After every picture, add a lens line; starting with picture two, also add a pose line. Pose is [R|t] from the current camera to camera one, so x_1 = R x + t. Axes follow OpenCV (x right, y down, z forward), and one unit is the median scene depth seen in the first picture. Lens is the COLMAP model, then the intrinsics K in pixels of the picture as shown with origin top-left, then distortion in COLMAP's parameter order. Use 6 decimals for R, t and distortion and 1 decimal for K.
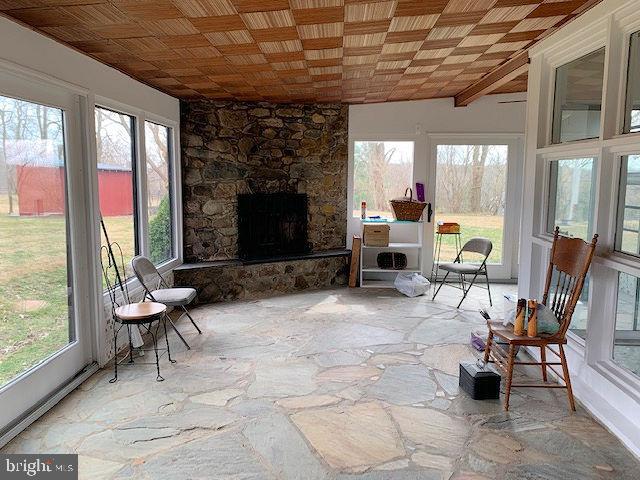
lens RADIAL K [[484.7, 0, 317.0], [0, 484.7, 239.3], [0, 0, 1]] dist [0.020878, -0.033392]
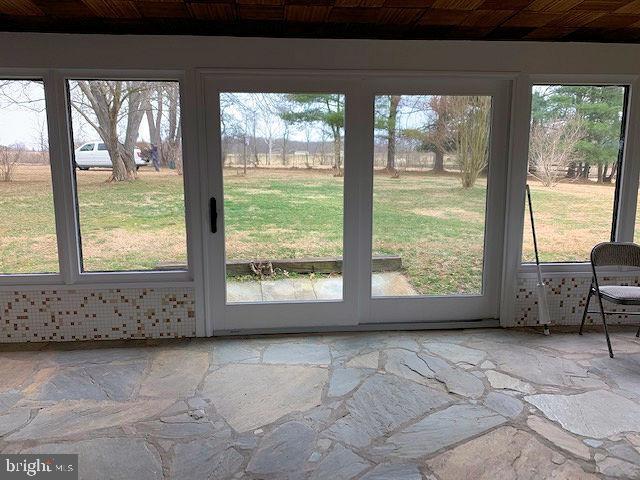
lens RADIAL K [[484.7, 0, 317.6], [0, 484.7, 240.4], [0, 0, 1]] dist [0.020878, -0.033392]
pose [[0.132157, 0.157717, -0.978601, 0.643859], [-0.124800, 0.982052, 0.141419, -0.038686], [0.983341, 0.103440, 0.149468, 0.465068]]
